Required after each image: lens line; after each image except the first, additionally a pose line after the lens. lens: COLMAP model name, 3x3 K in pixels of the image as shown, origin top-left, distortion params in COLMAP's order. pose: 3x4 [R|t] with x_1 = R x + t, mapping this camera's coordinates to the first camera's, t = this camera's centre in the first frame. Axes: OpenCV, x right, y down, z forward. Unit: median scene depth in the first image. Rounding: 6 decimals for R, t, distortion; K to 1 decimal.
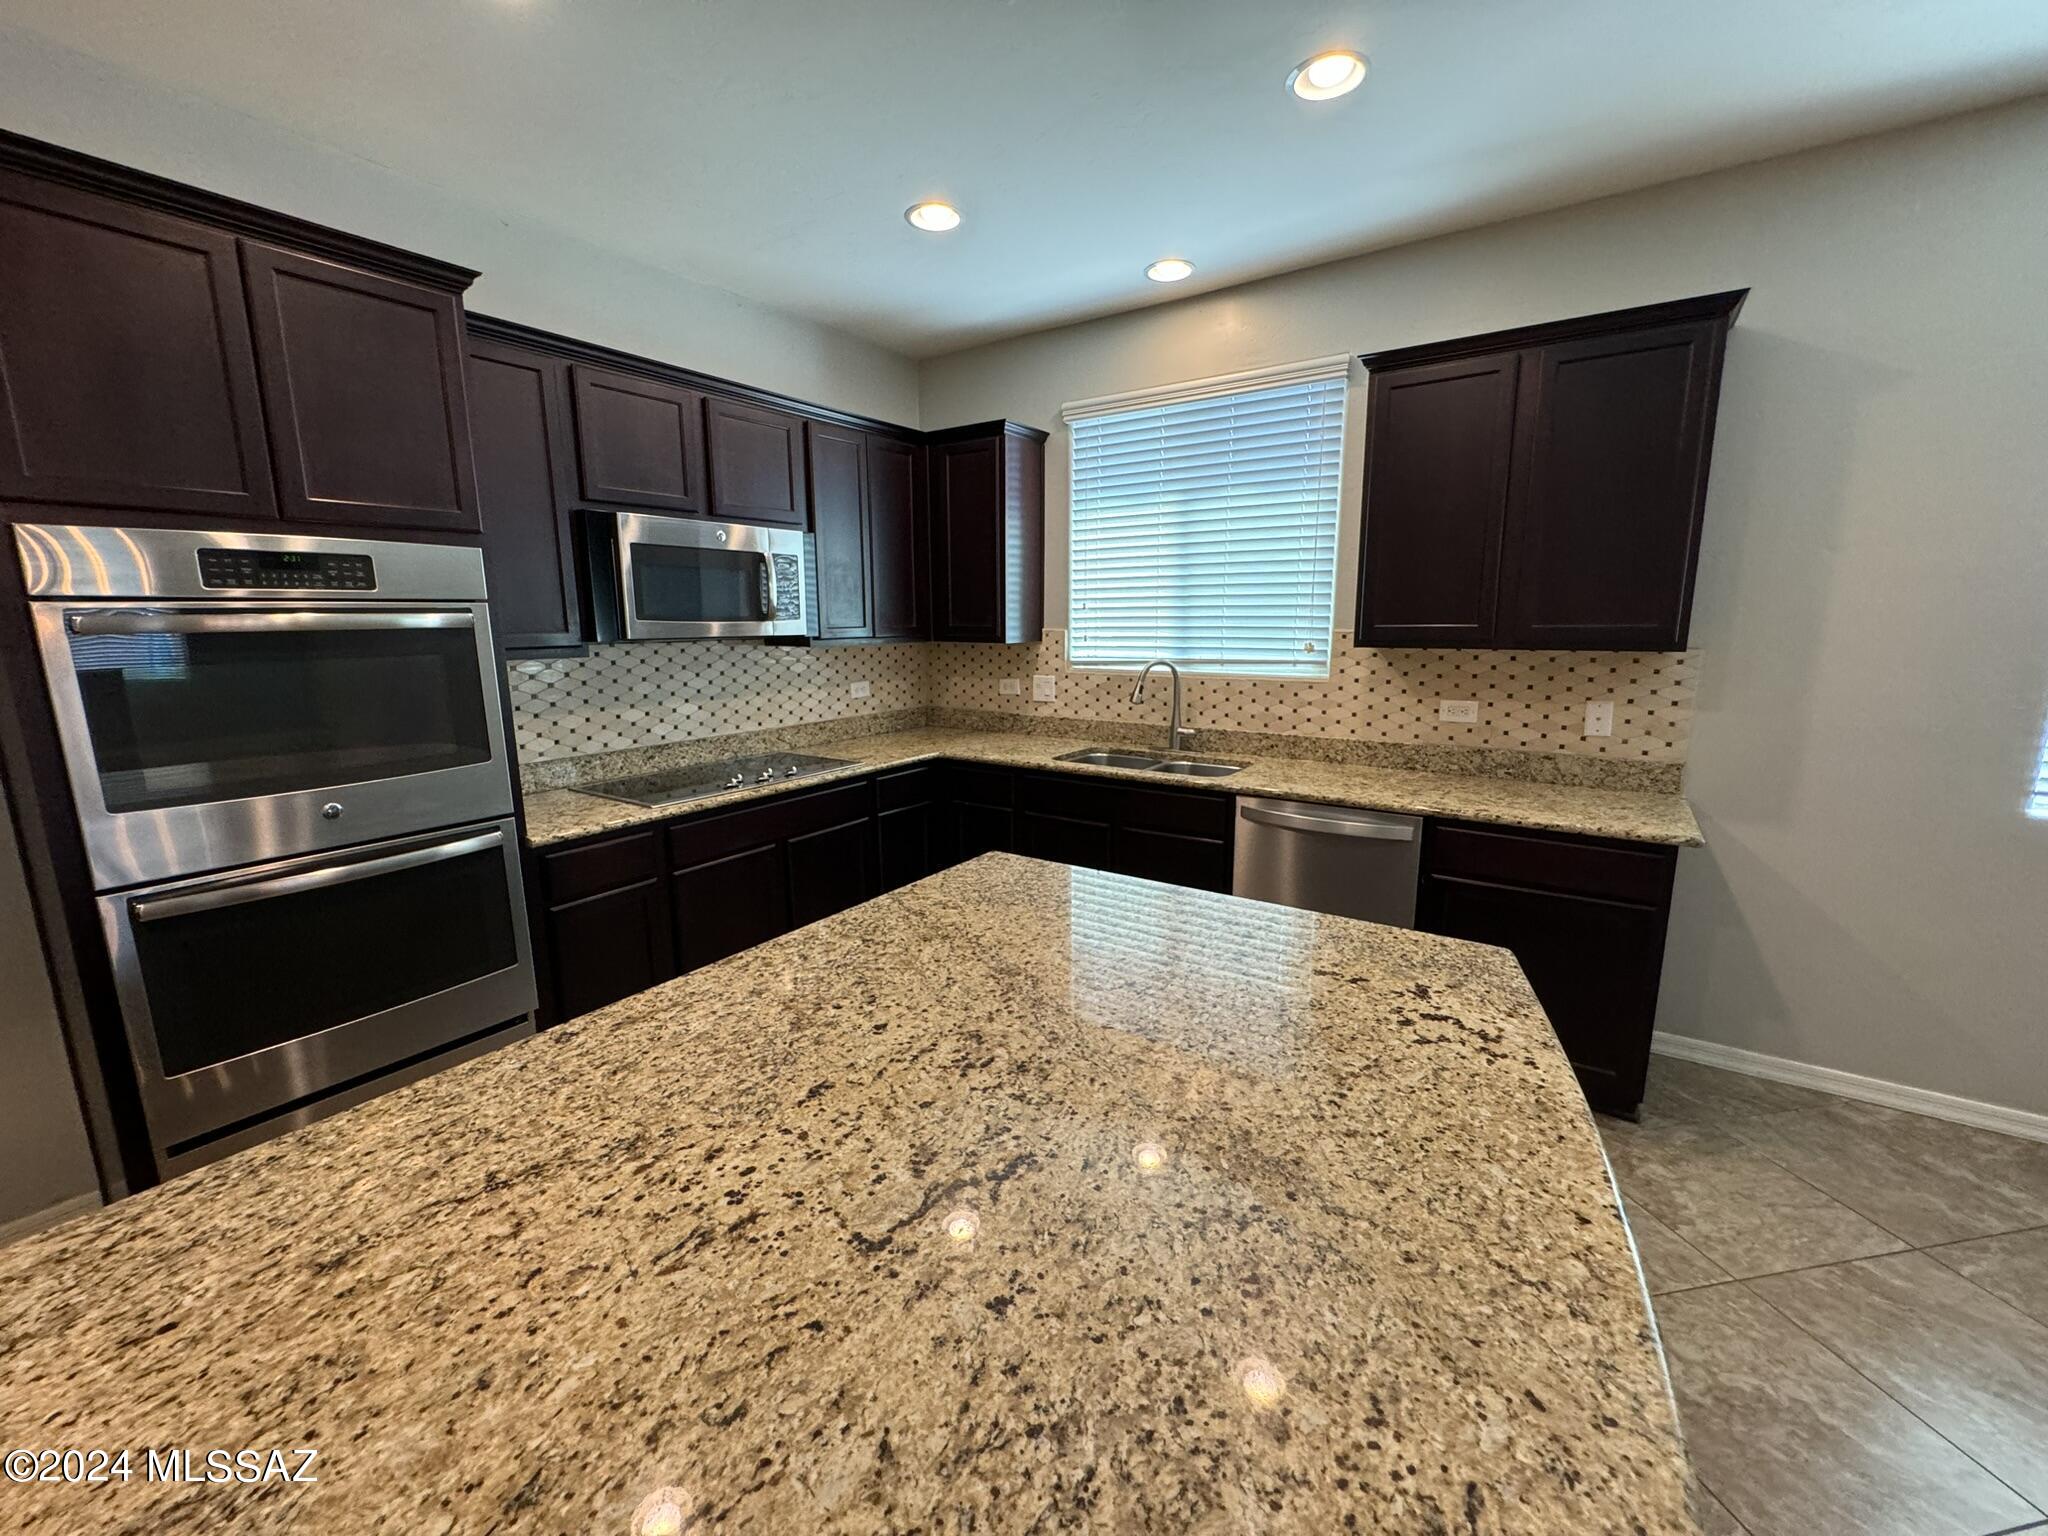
lens RADIAL K [[819.5, 0, 1021.9], [0, 819.5, 766.6], [0, 0, 1]] dist [-0.001261, -0.000119]
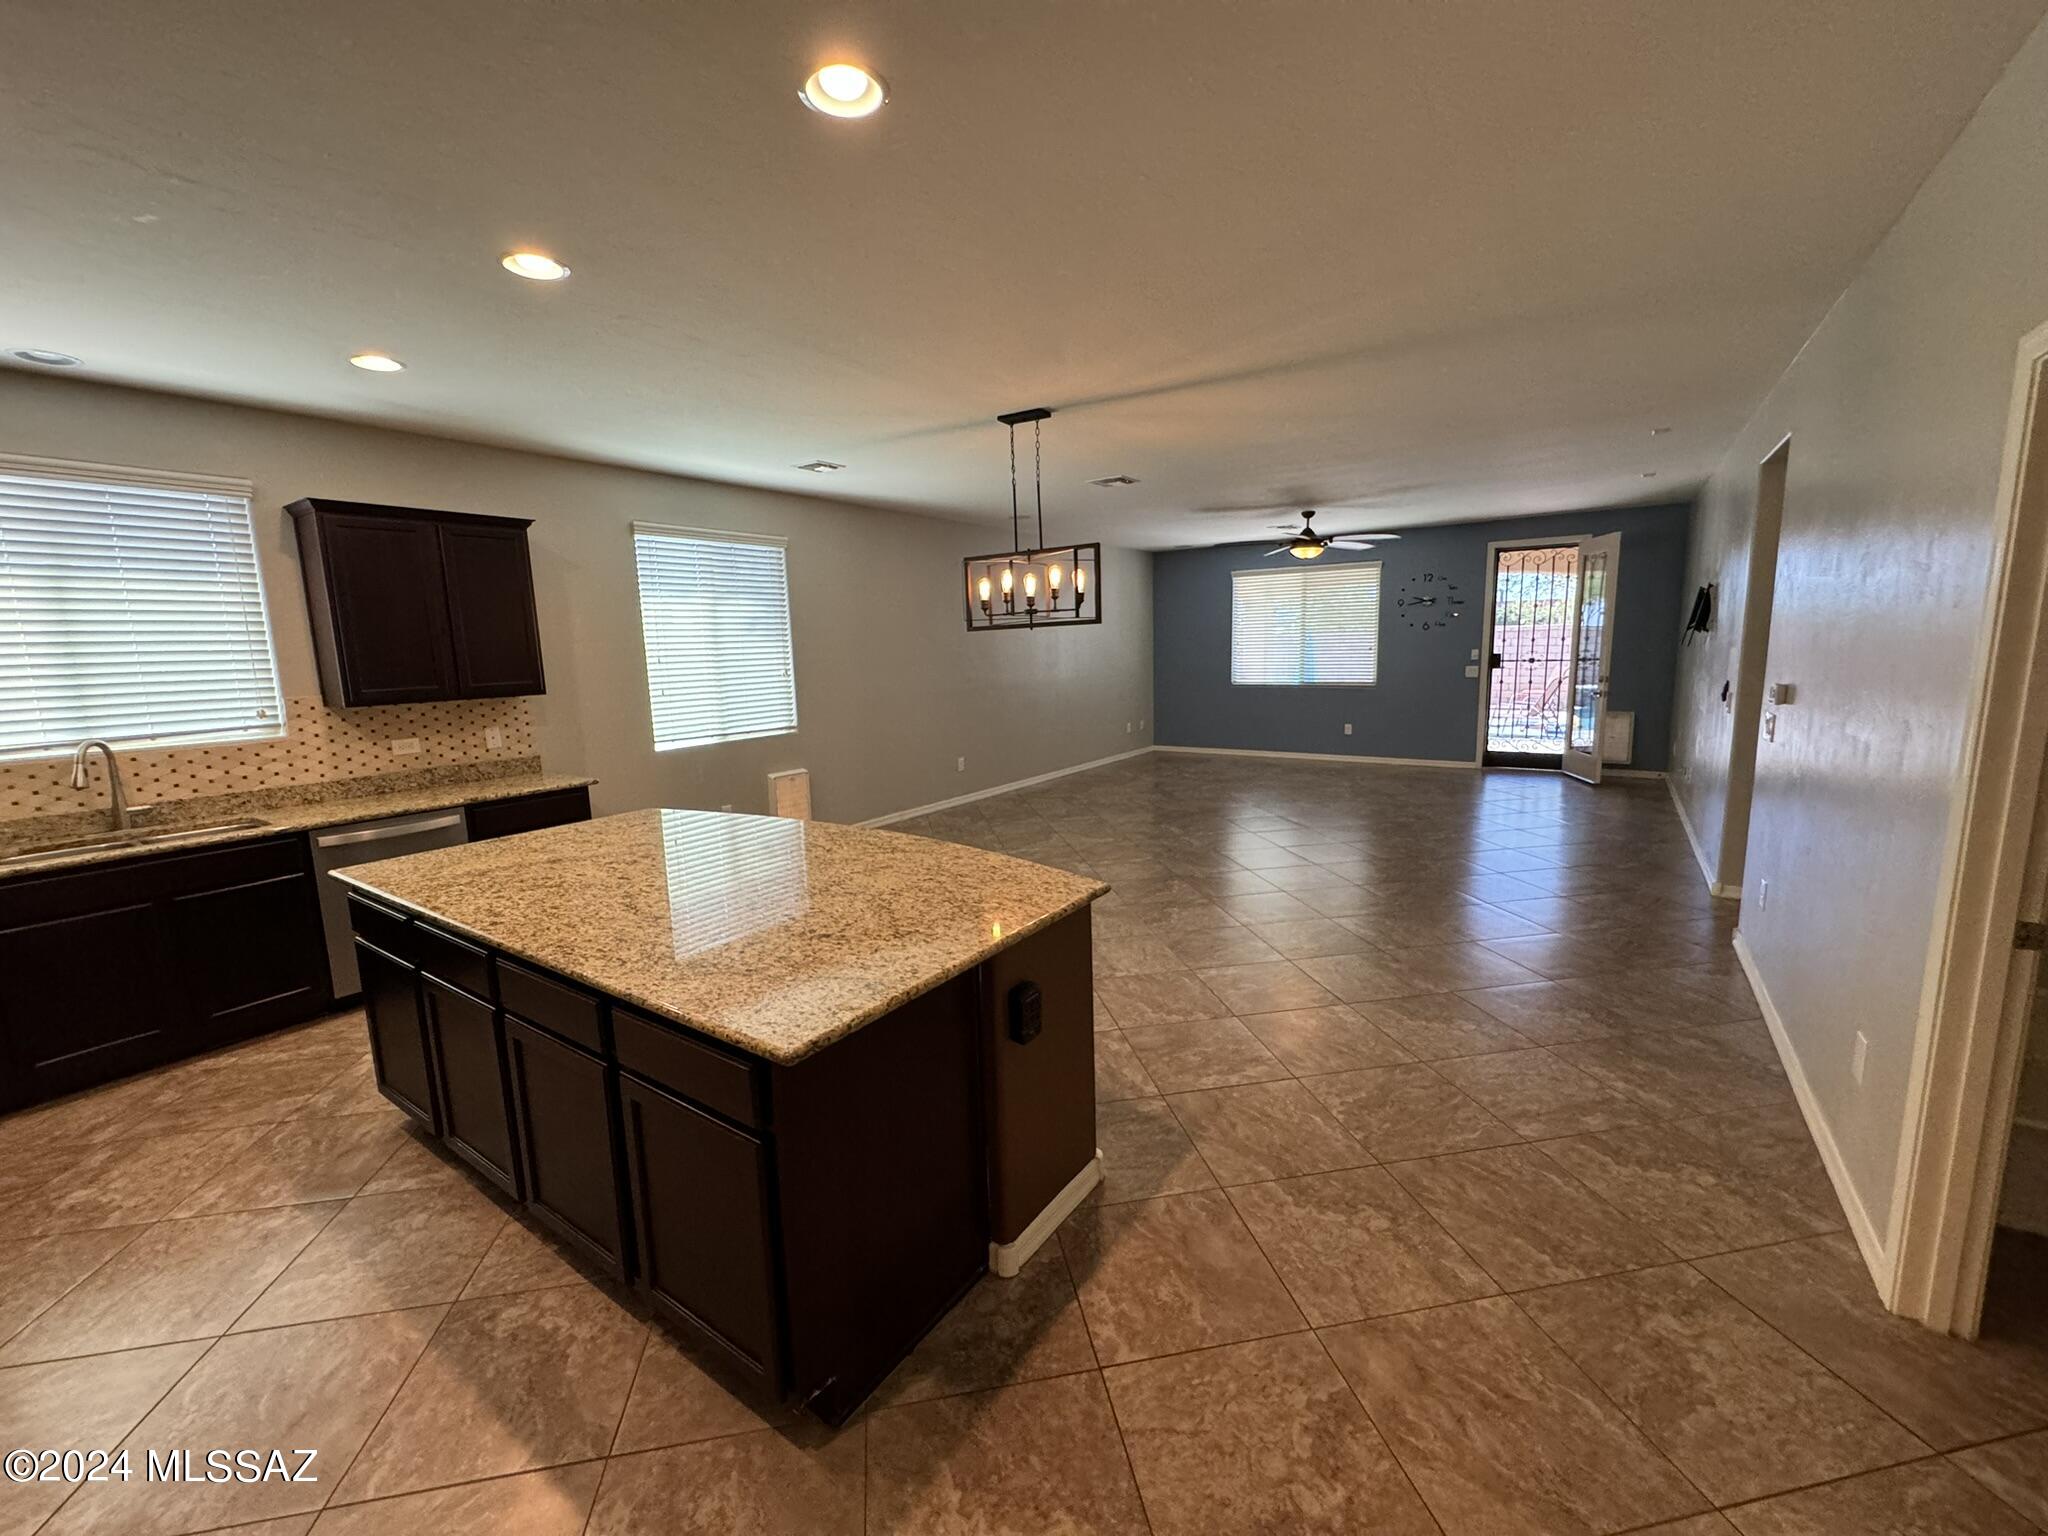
lens RADIAL K [[819.5, 0, 1021.9], [0, 819.5, 766.6], [0, 0, 1]] dist [-0.001261, -0.000119]
pose [[0.001347, -0.142296, 0.989823, -0.832744], [0.211230, 0.967531, 0.138804, -0.003760], [-0.977436, 0.208893, 0.031360, -0.095639]]
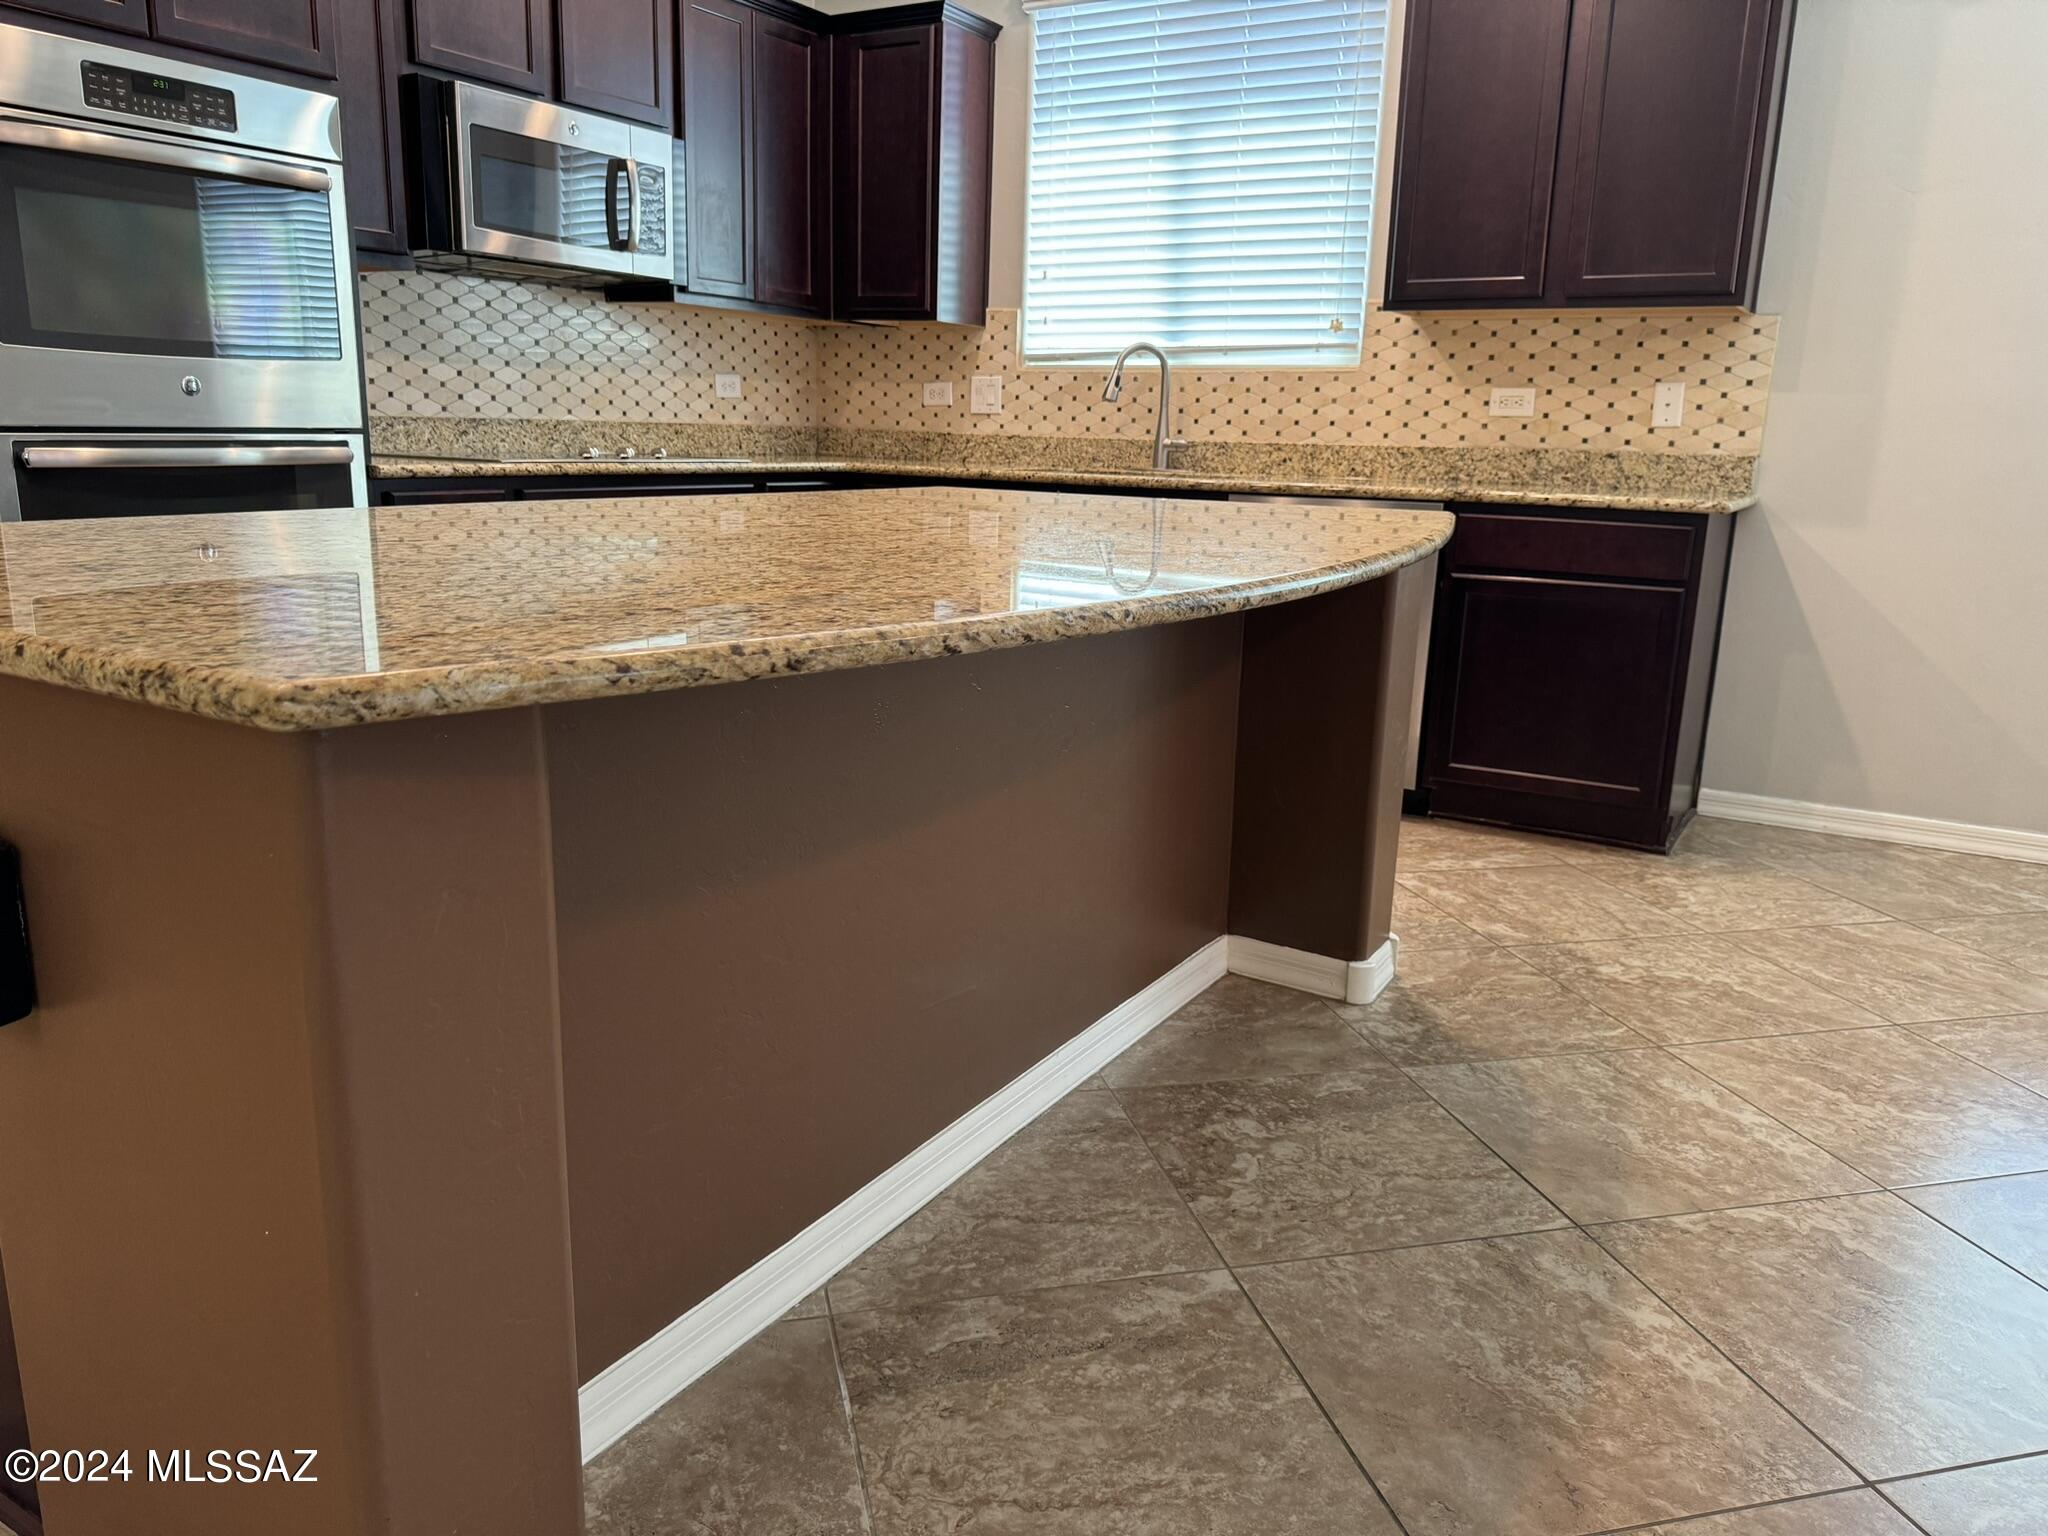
lens RADIAL K [[1439.1, 0, 1014.8], [0, 1439.1, 781.3], [0, 0, 1]] dist [0.049065, -0.109771]
pose [[0.997649, 0.021733, 0.065000, -0.028713], [-0.025293, 0.998196, 0.054455, 0.216072], [-0.063700, -0.055971, 0.996398, -0.356954]]
